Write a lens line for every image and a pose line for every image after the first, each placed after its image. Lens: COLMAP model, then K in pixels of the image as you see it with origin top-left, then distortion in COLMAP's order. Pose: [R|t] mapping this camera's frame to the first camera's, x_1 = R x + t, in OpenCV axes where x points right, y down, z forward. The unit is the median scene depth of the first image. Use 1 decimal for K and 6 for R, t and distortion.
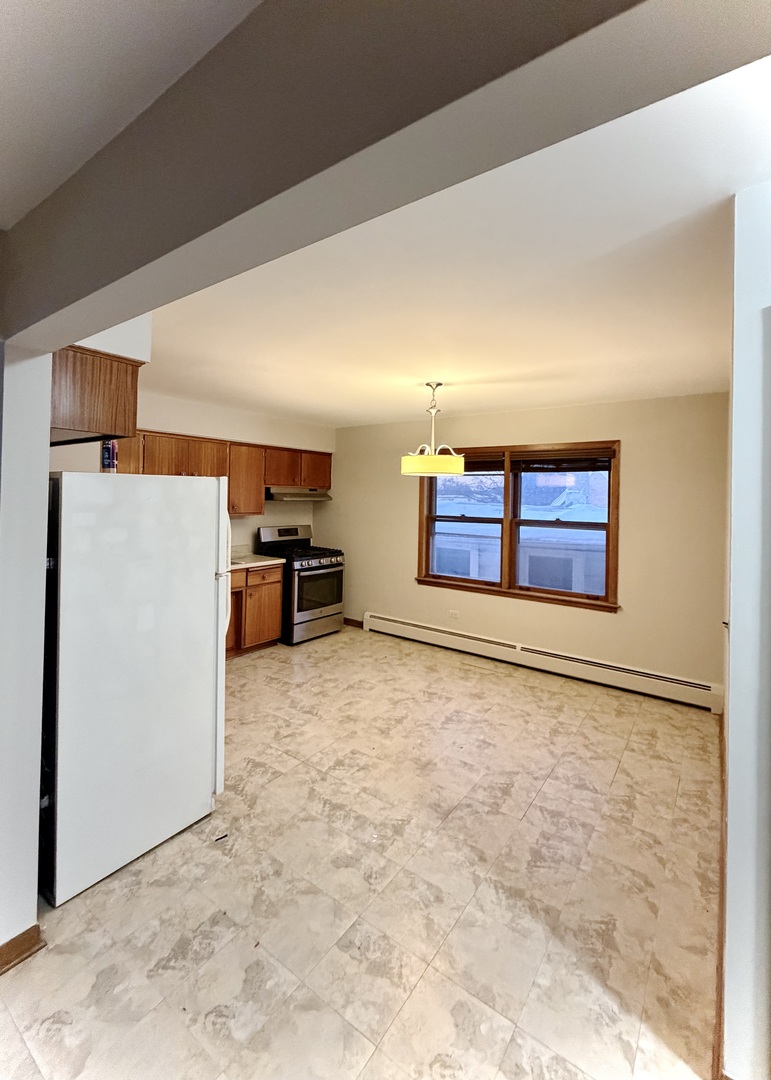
lens RADIAL K [[477.2, 0, 374.6], [0, 477.2, 497.2], [0, 0, 1]] dist [0.001965, 0.000234]
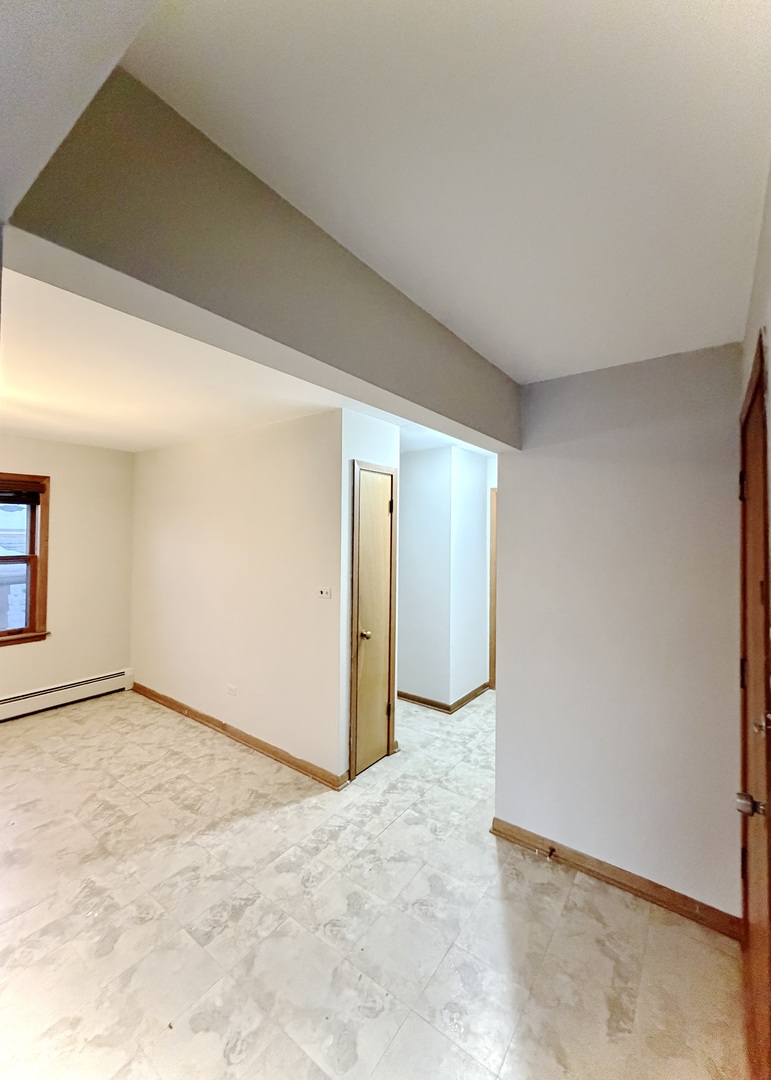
lens RADIAL K [[439.5, 0, 382.0], [0, 439.5, 533.4], [0, 0, 1]] dist [0.000489, 0.000119]
pose [[0.004458, -0.023819, 0.999706, -0.733335], [-0.004288, 0.999707, 0.023838, -0.030207], [-0.999981, -0.004393, 0.004355, 0.401106]]
